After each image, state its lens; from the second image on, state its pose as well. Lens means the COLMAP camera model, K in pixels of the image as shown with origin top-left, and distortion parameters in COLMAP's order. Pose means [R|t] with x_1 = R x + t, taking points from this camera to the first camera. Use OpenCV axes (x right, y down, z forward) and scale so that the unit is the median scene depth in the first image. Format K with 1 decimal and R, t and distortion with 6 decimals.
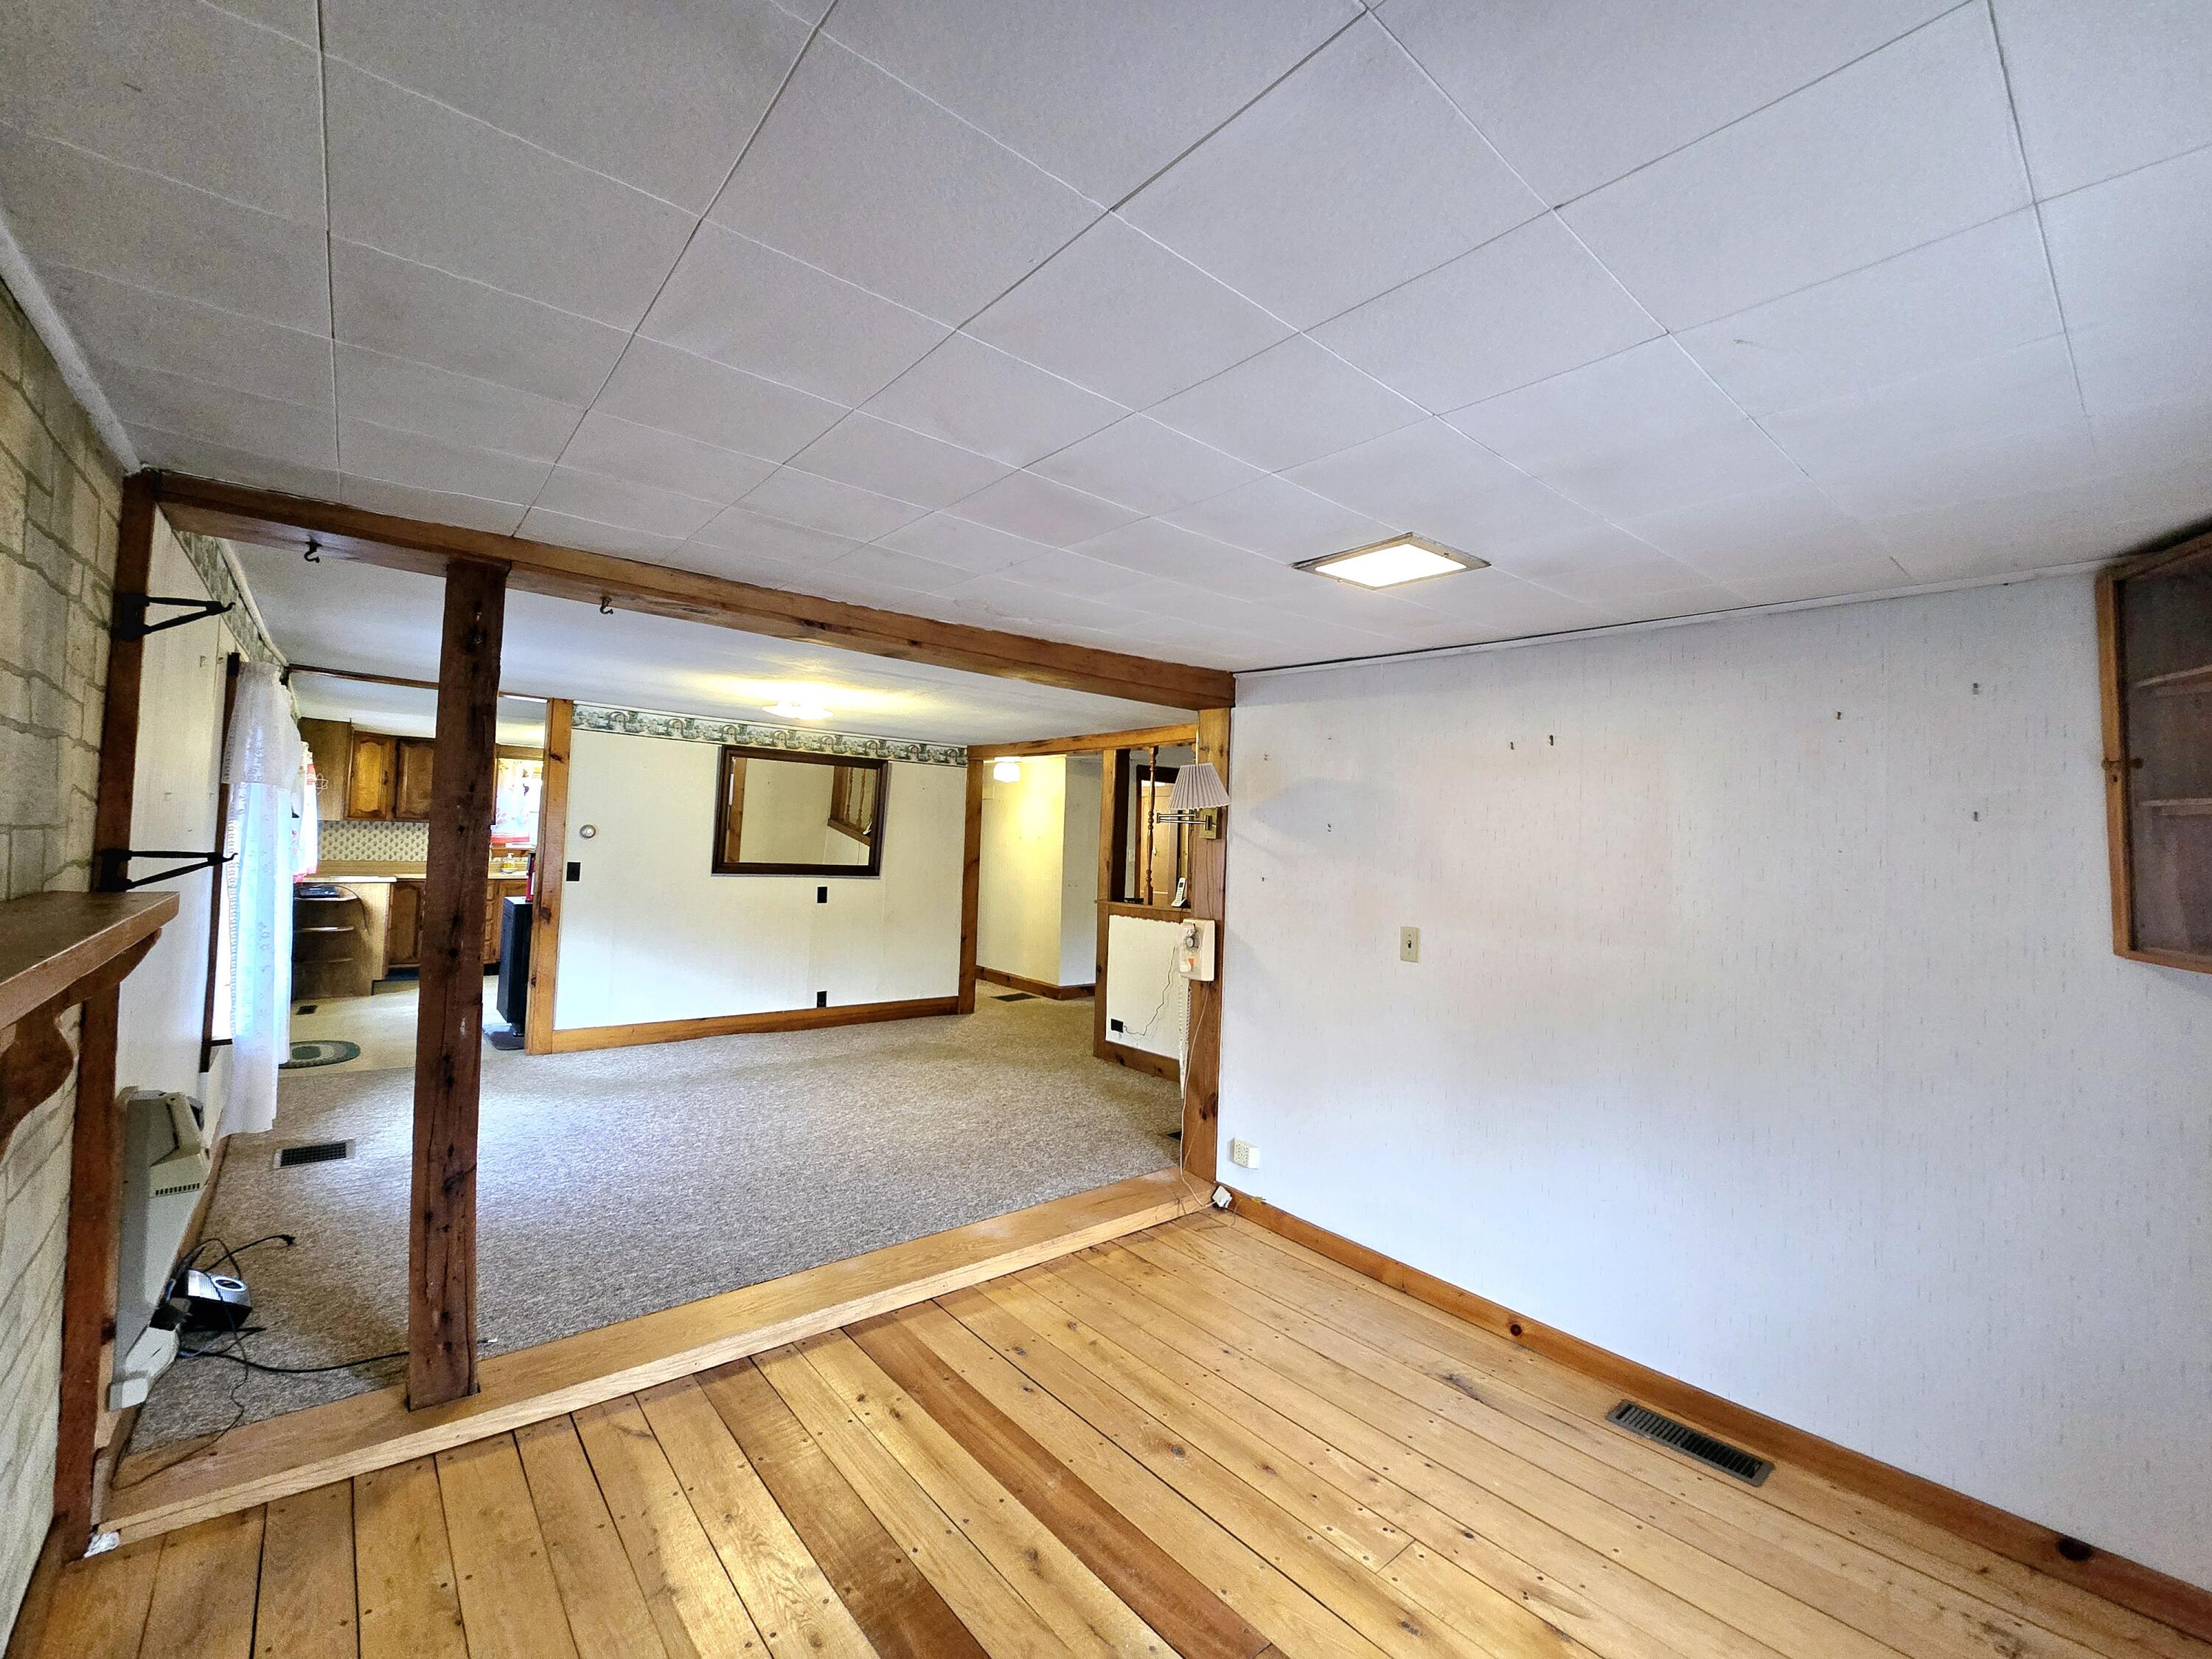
lens RADIAL K [[904.3, 0, 1130.4], [0, 904.3, 802.9], [0, 0, 1]] dist [-0.002763, -0.000417]
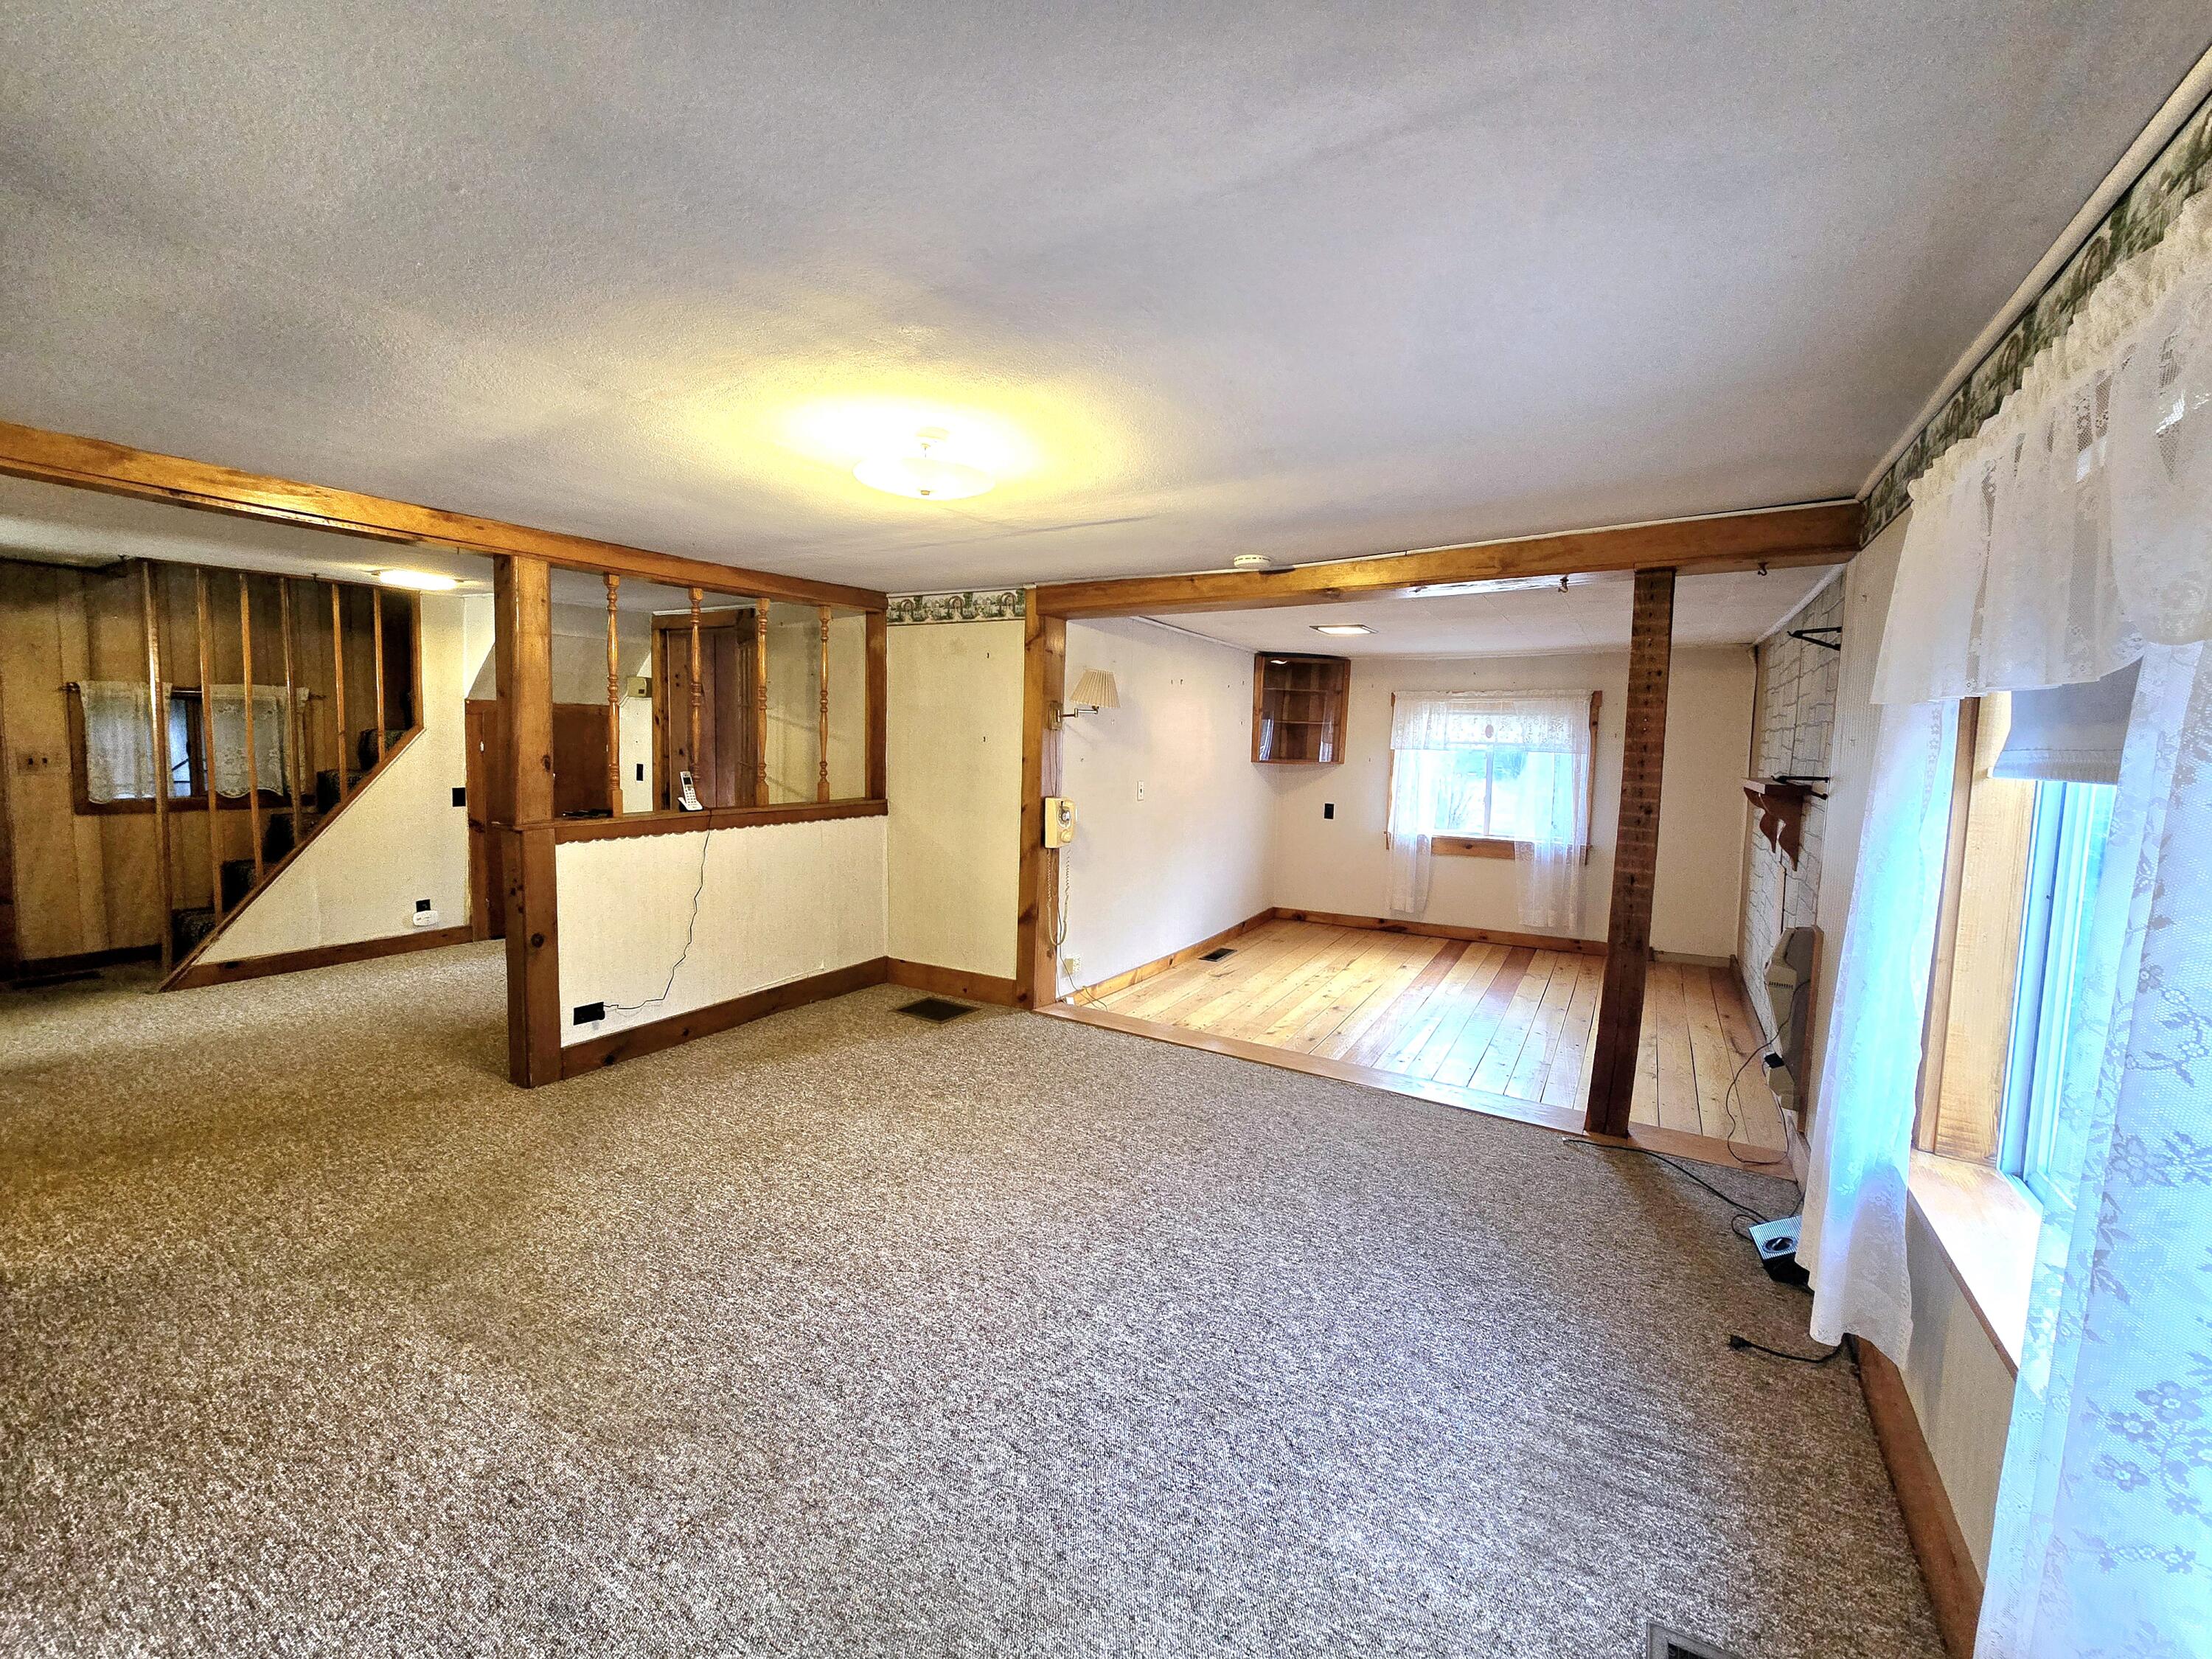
lens RADIAL K [[900.3, 0, 1113.8], [0, 900.3, 809.7], [0, 0, 1]] dist [-0.003293, -0.000551]
pose [[-0.308216, -0.115946, 0.944224, -1.003485], [-0.077352, 0.992313, 0.096601, 0.023661], [-0.948166, -0.043264, -0.314816, 1.221886]]
